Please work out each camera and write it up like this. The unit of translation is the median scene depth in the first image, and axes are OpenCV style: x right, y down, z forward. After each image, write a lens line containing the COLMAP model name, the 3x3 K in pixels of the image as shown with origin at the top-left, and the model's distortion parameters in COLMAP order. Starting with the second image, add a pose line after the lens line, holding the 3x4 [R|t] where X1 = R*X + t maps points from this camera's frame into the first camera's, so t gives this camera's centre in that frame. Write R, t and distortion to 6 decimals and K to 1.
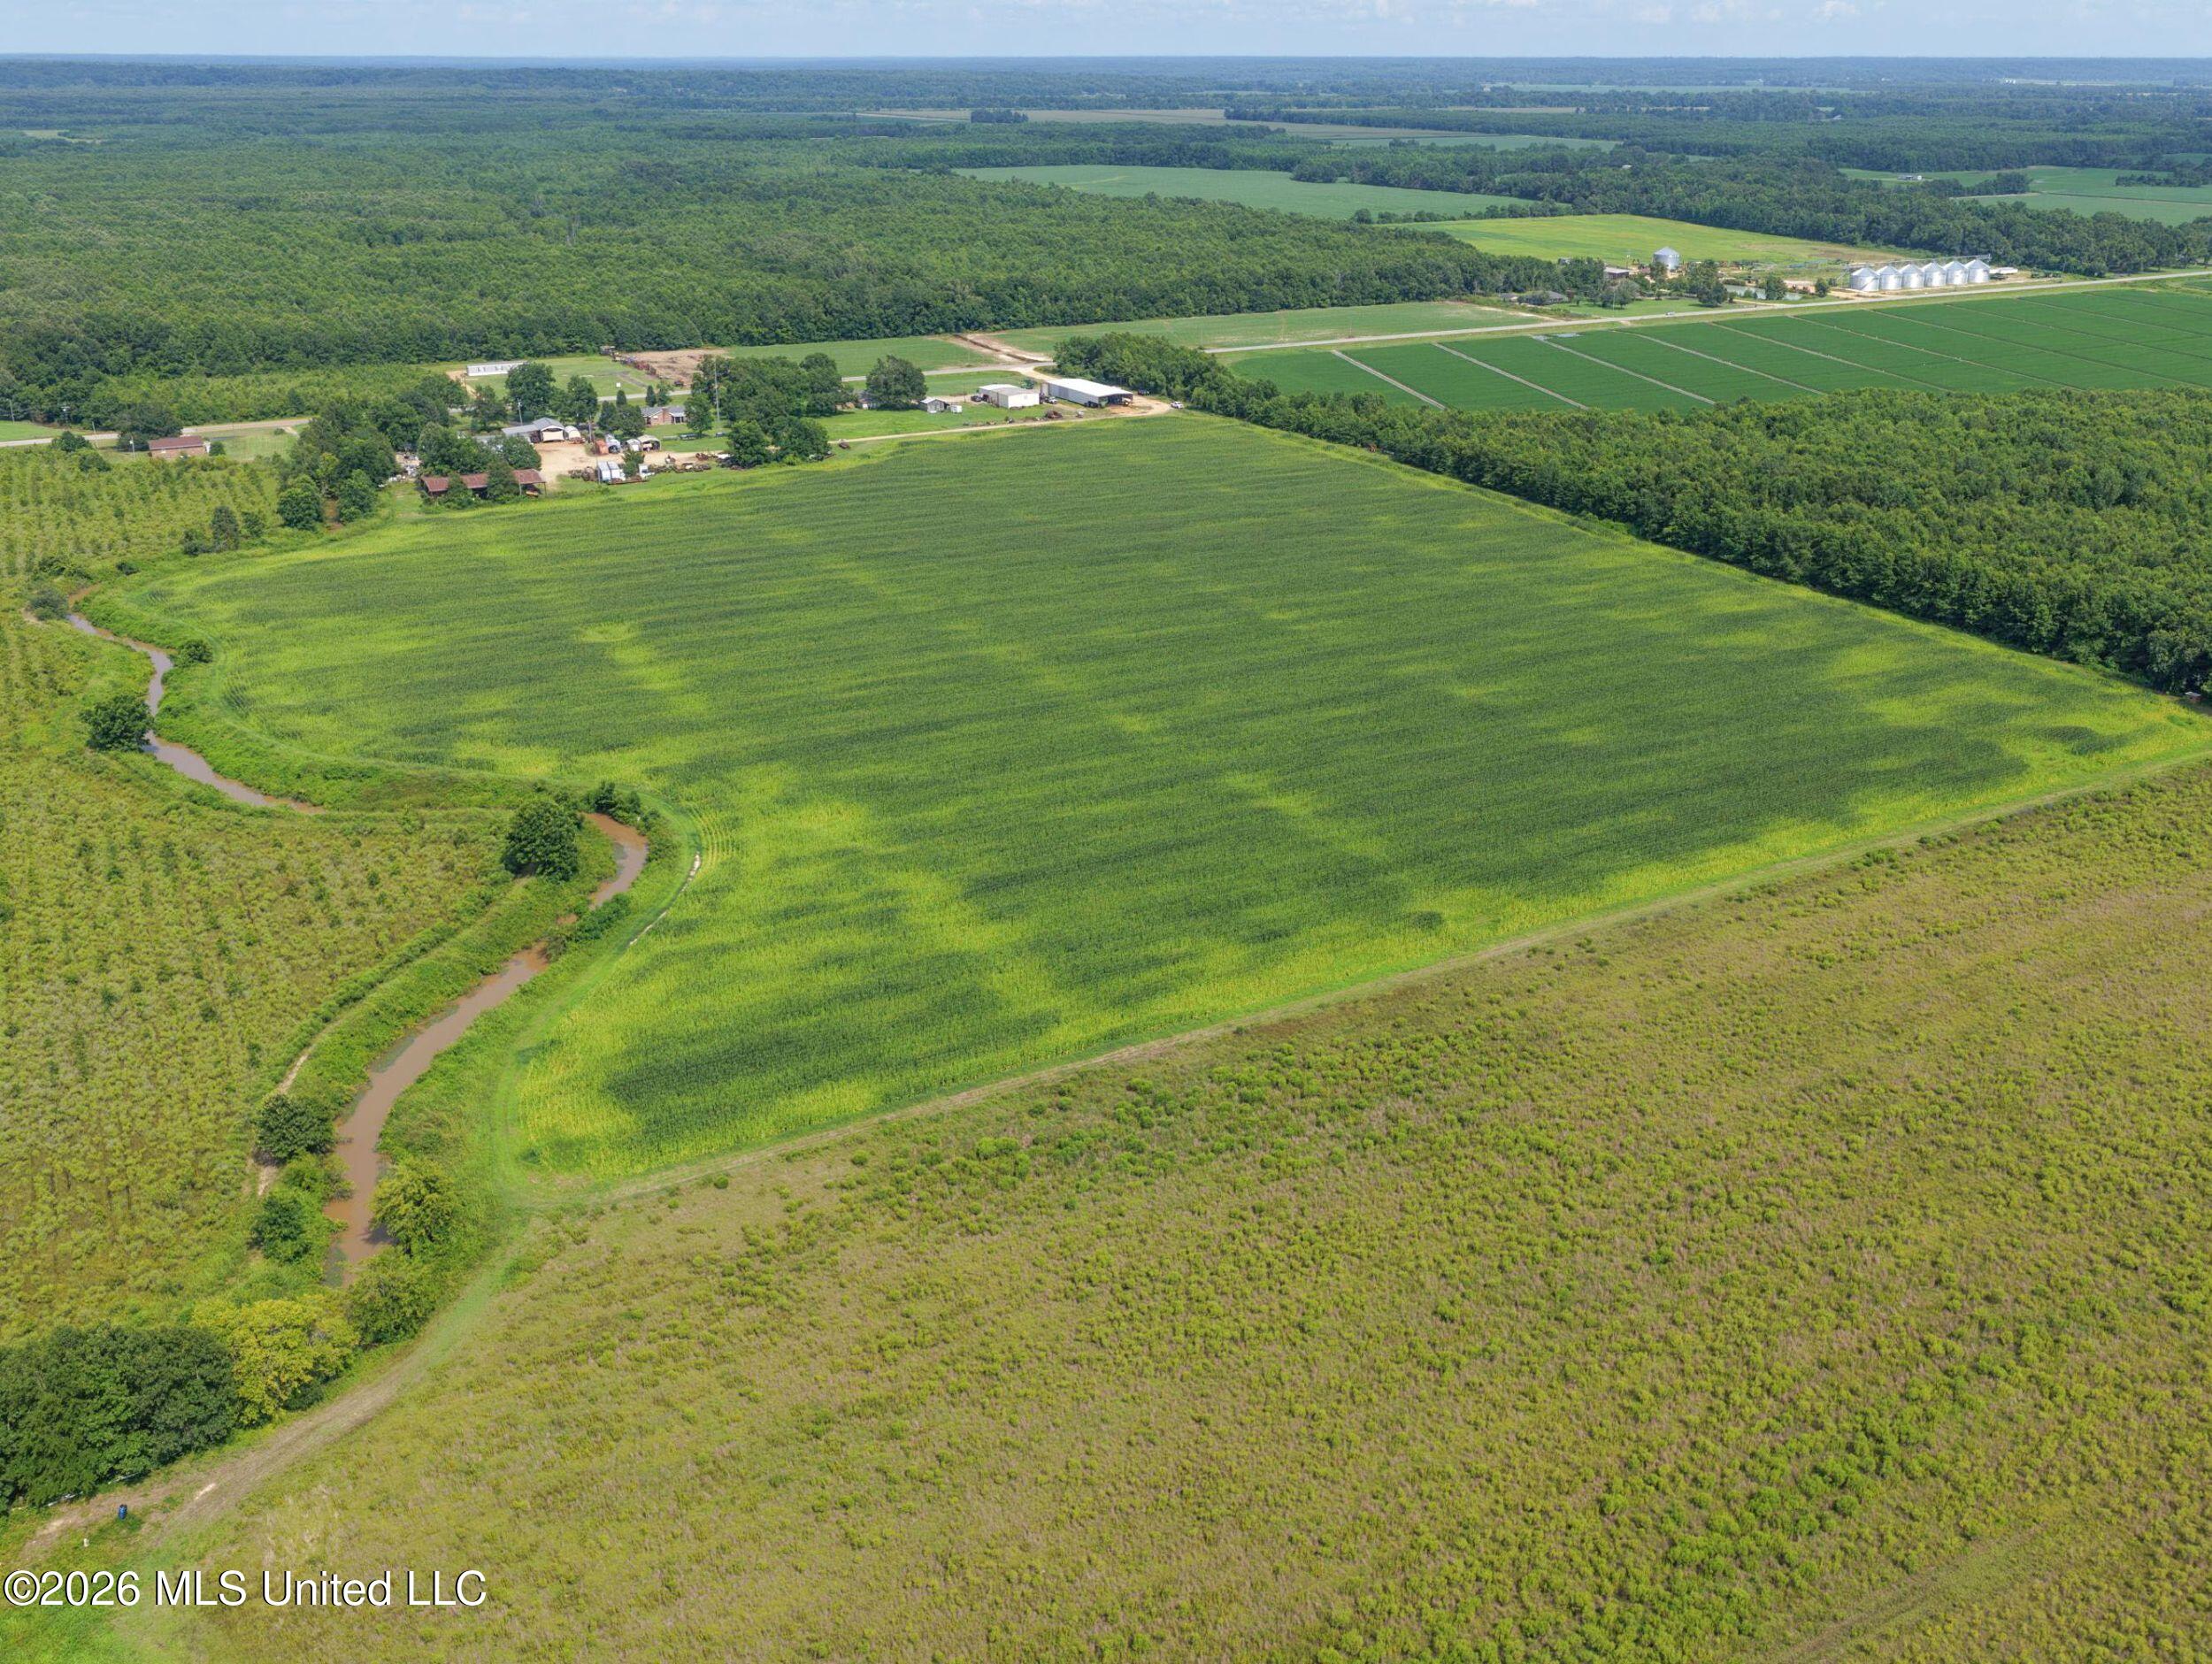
lens RADIAL K [[2065.8, 0, 1177.2], [0, 2065.8, 835.3], [0, 0, 1]] dist [-0.009093, 0.026644]
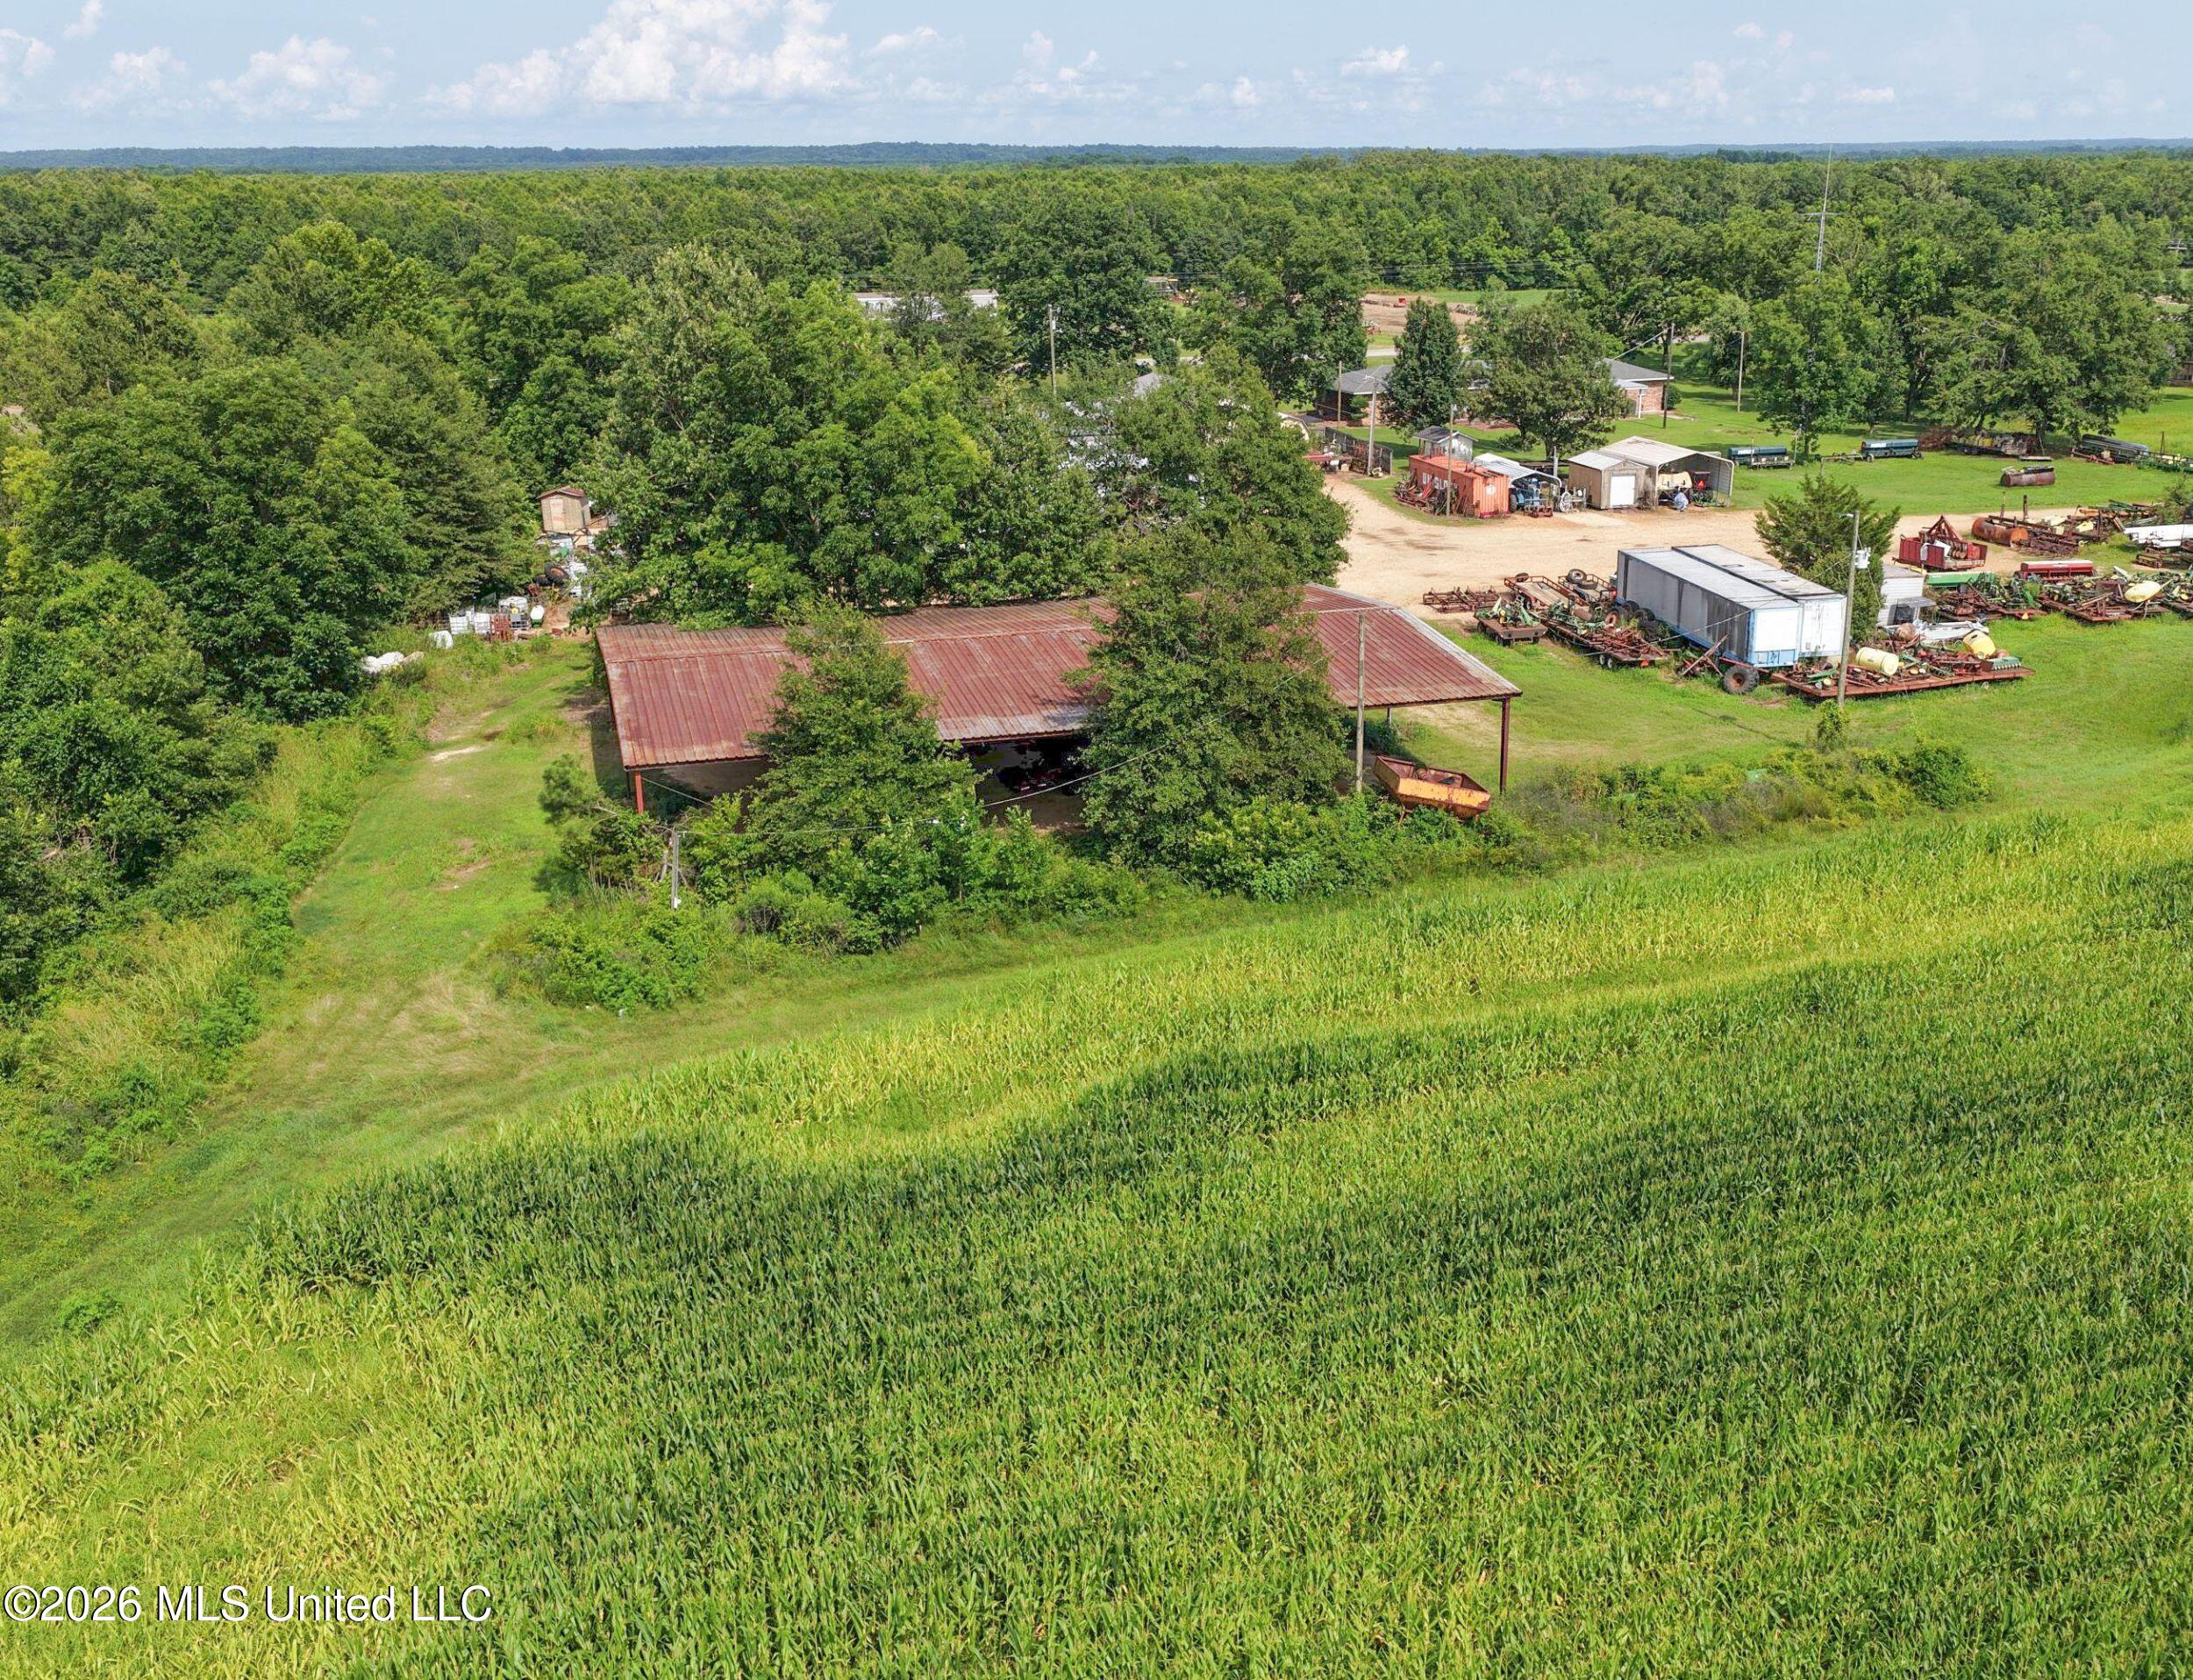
lens RADIAL K [[2101.0, 0, 1144.7], [0, 2101.0, 841.1], [0, 0, 1]] dist [0.000728, 0.018106]
pose [[0.986828, 0.041366, -0.156393, -0.209050], [-0.049026, 0.997763, -0.045439, -0.105341], [0.154163, 0.052508, 0.986649, 0.590633]]
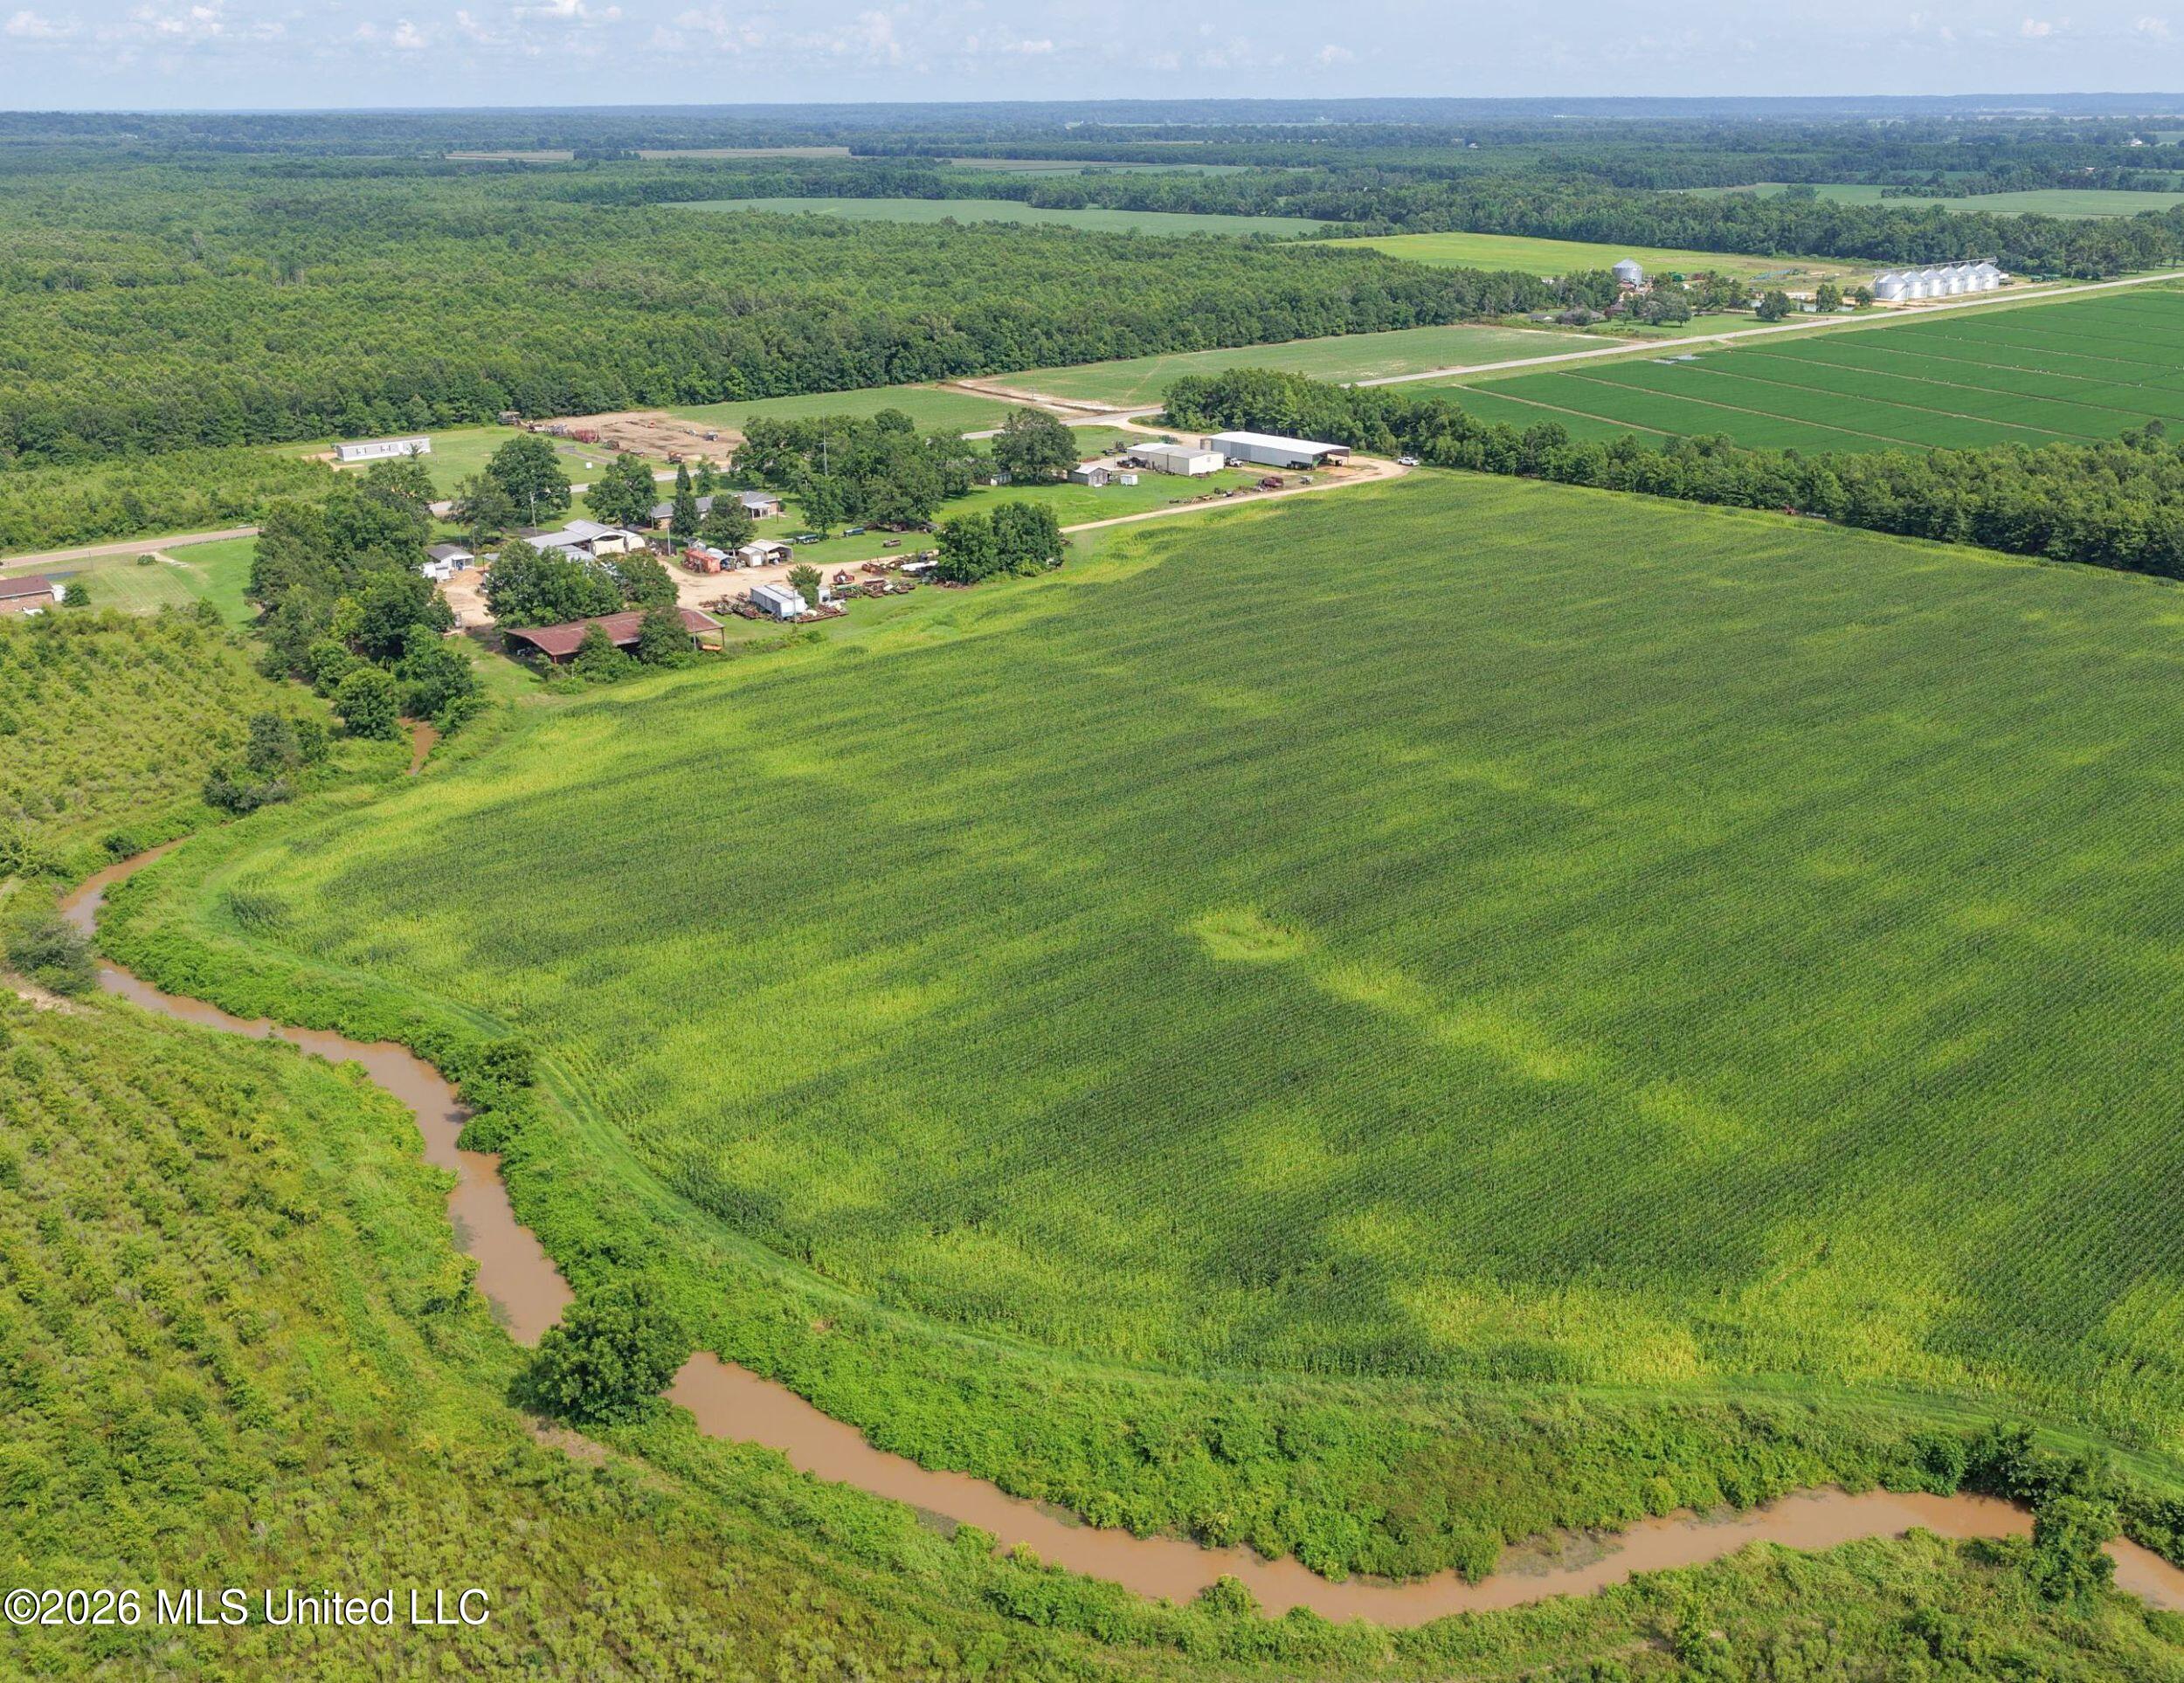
lens RADIAL K [[2083.8, 0, 1149.3], [0, 2083.8, 839.8], [0, 0, 1]] dist [-0.003744, 0.013668]
pose [[0.978847, -0.075412, 0.190190, -0.206980], [0.079488, 0.996739, -0.013880, -0.060391], [-0.188523, 0.028704, 0.981649, 0.248407]]
